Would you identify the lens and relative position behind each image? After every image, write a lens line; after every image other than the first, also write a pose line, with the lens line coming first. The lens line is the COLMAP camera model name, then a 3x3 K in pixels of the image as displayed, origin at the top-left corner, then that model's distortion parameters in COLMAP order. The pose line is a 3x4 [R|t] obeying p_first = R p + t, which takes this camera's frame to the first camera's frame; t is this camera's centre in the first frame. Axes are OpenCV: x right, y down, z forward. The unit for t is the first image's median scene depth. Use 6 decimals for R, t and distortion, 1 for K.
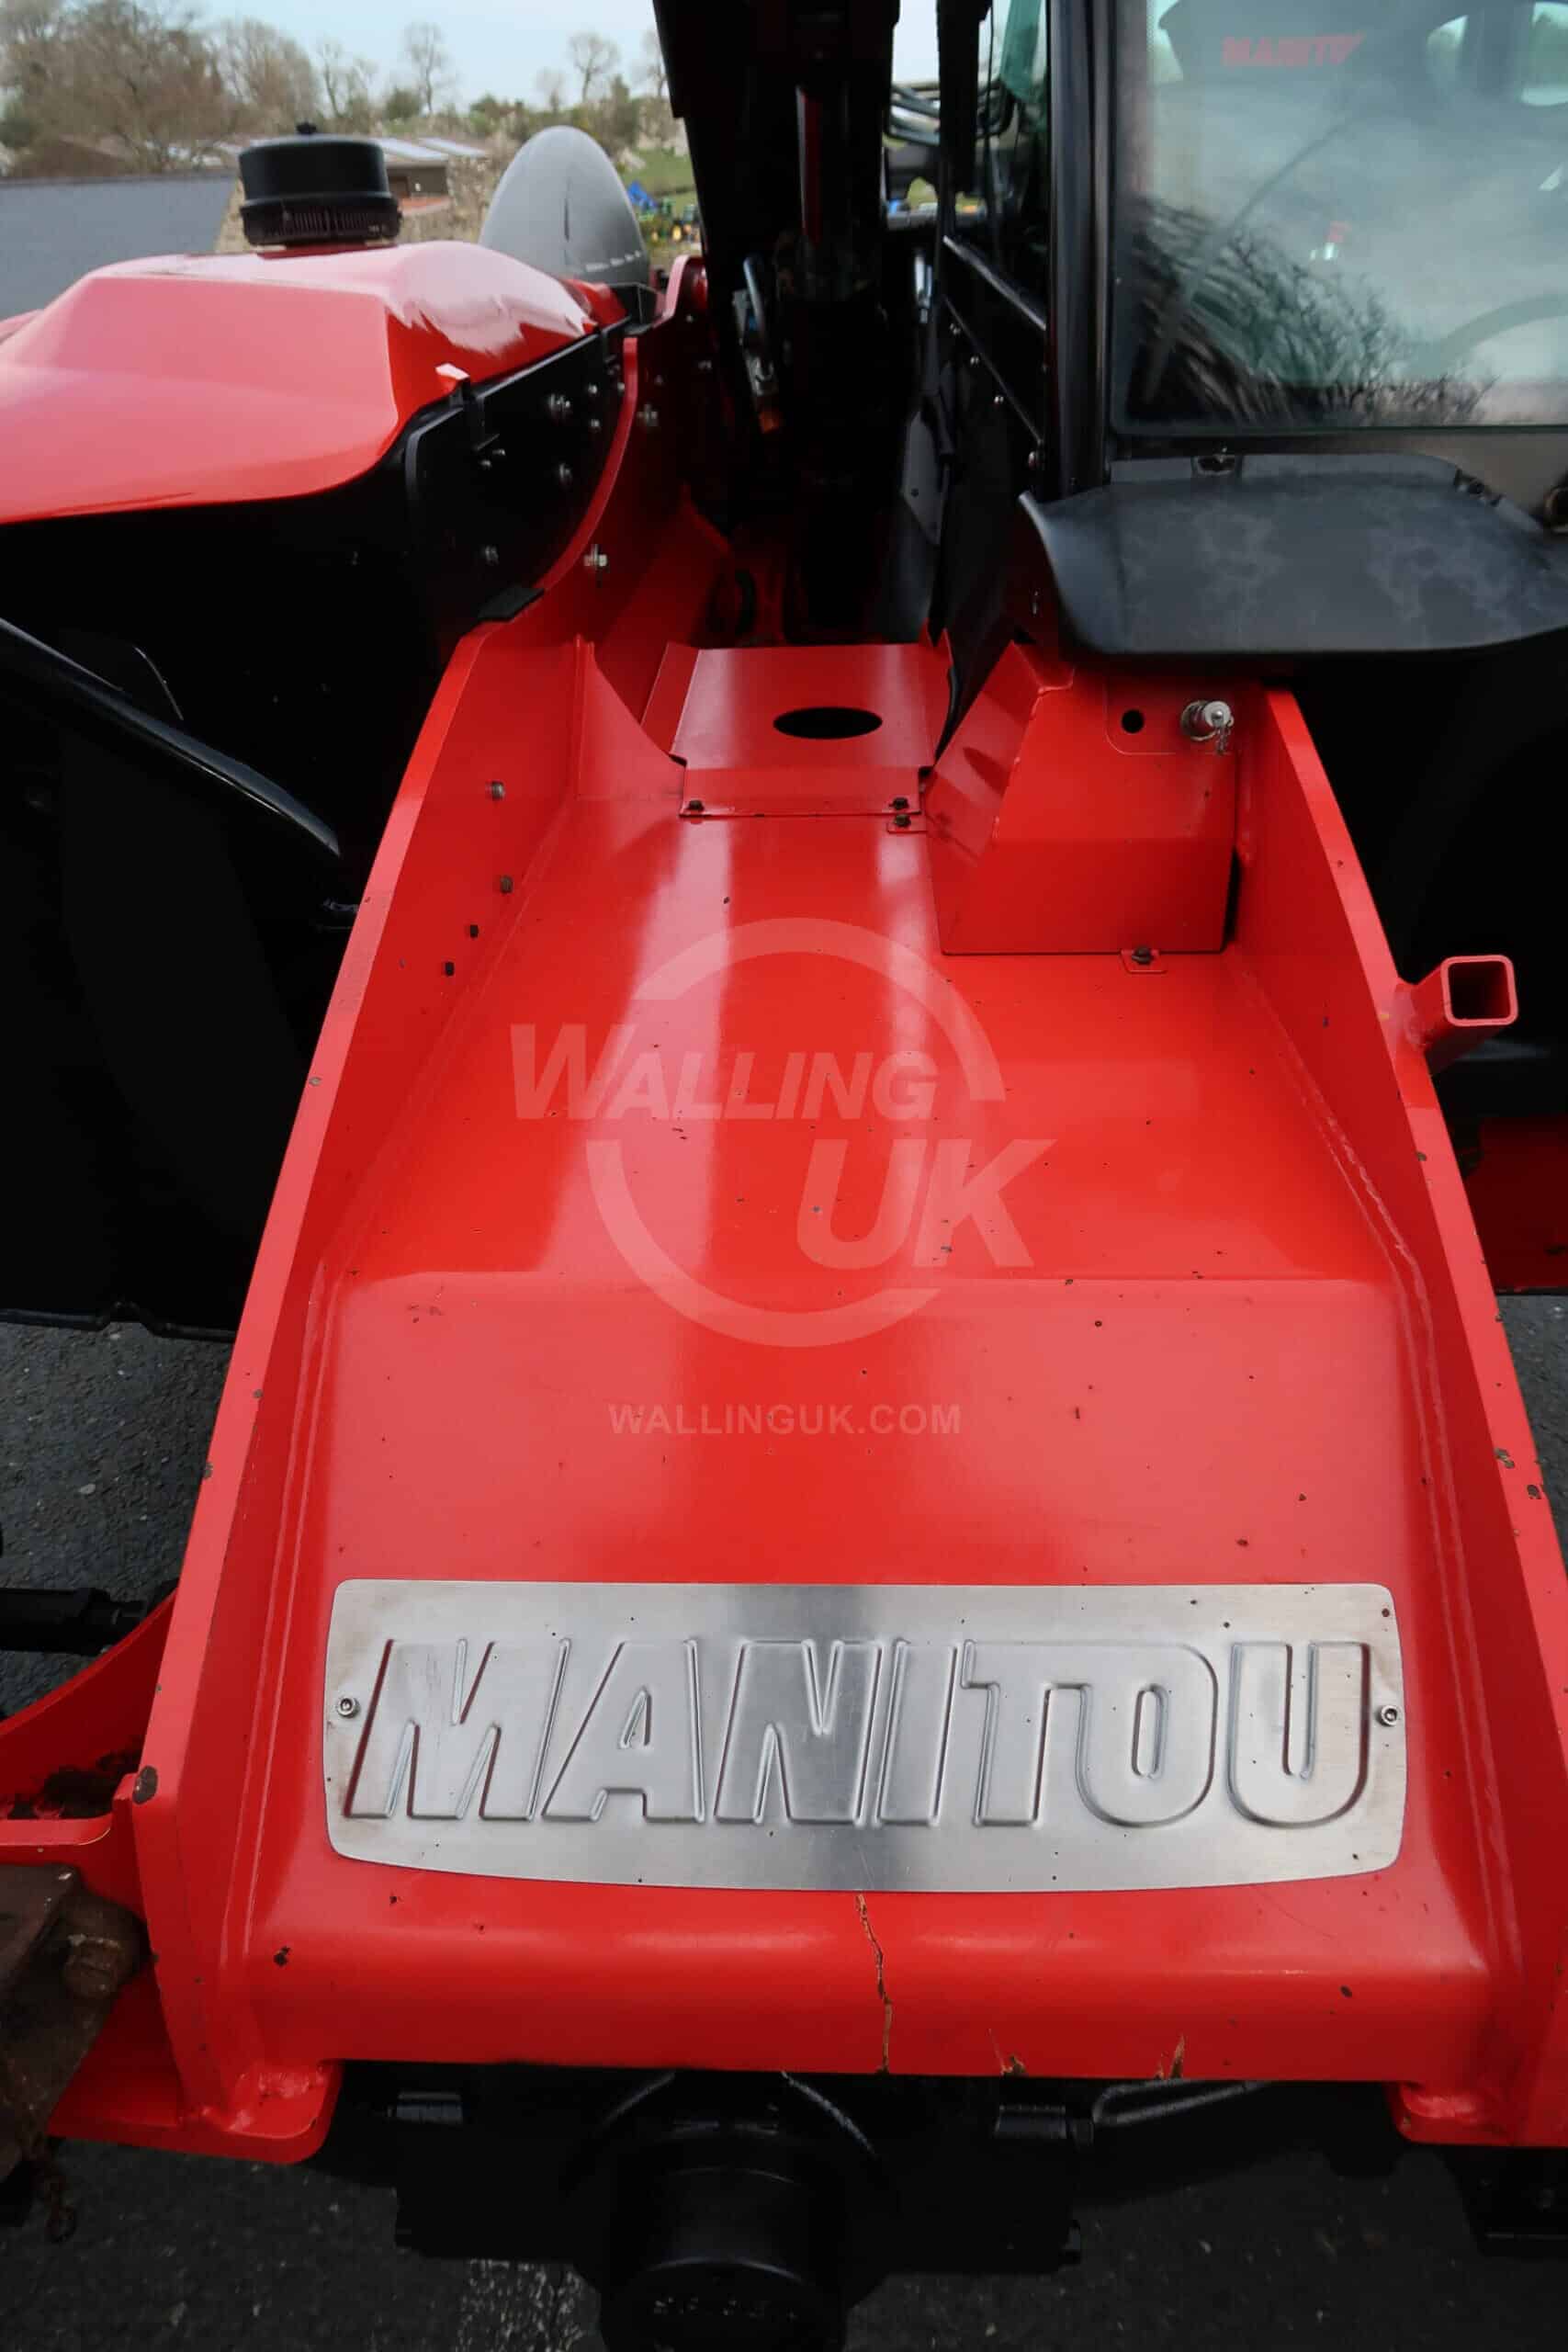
lens RADIAL K [[1603.8, 0, 772.5], [0, 1603.8, 1175.1], [0, 0, 1]] dist [-0.031100, 0.011480]
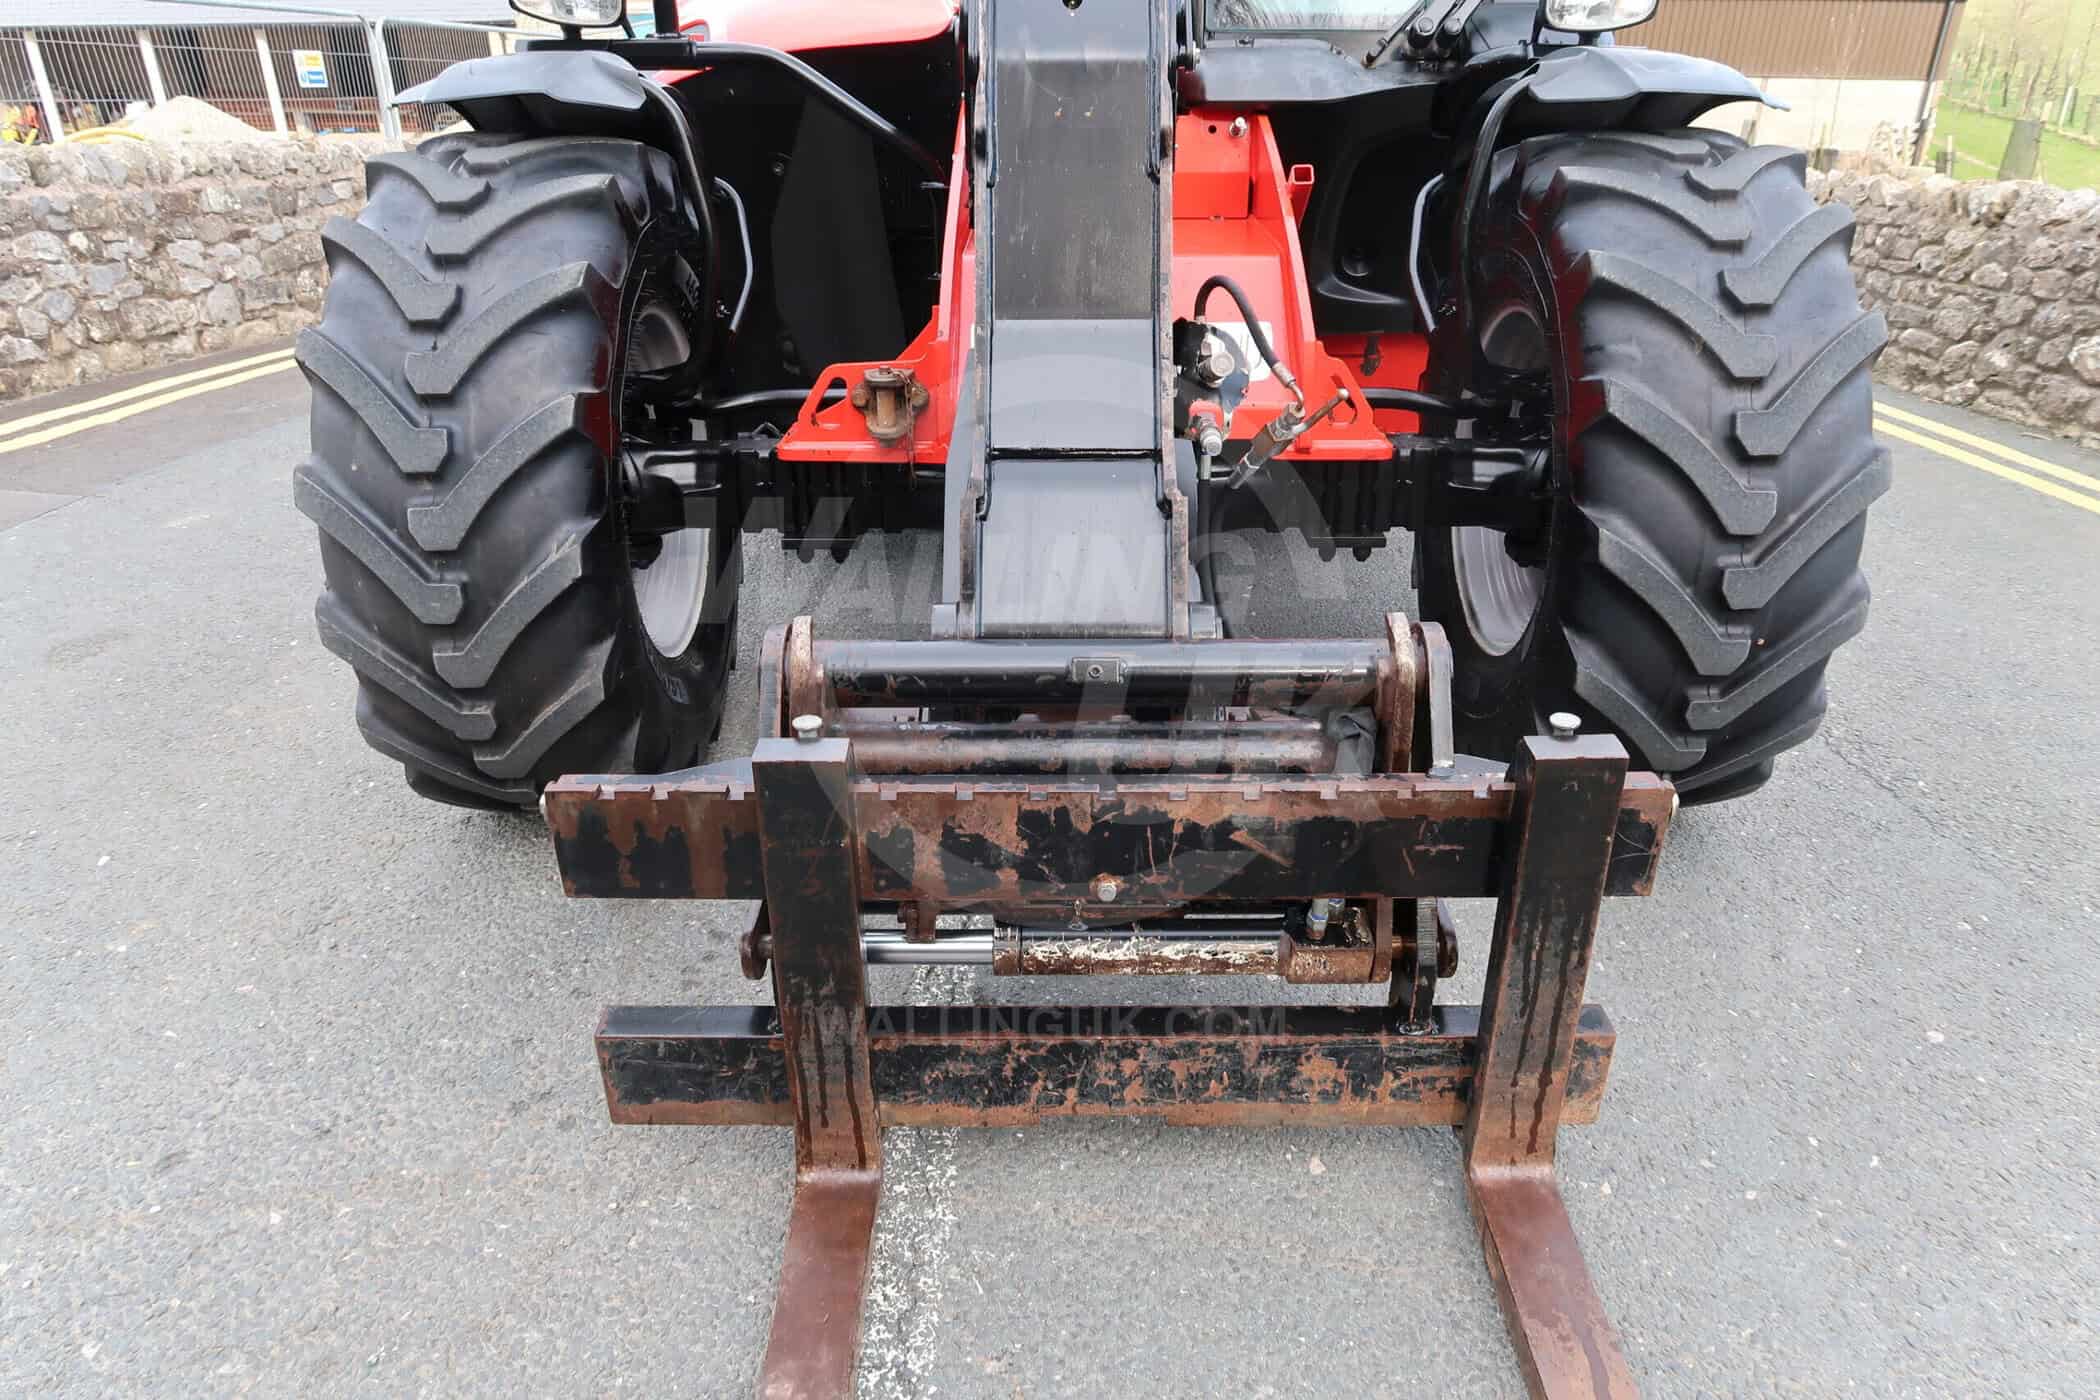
lens RADIAL K [[1432.1, 0, 1053.1], [0, 1432.1, 686.1], [0, 0, 1]] dist [-0.031100, 0.011480]
pose [[0.998916, 0.006606, 0.046081, -0.146435], [-0.003501, 0.997738, -0.067127, 0.785935], [-0.046420, 0.066893, 0.996680, -1.289635]]
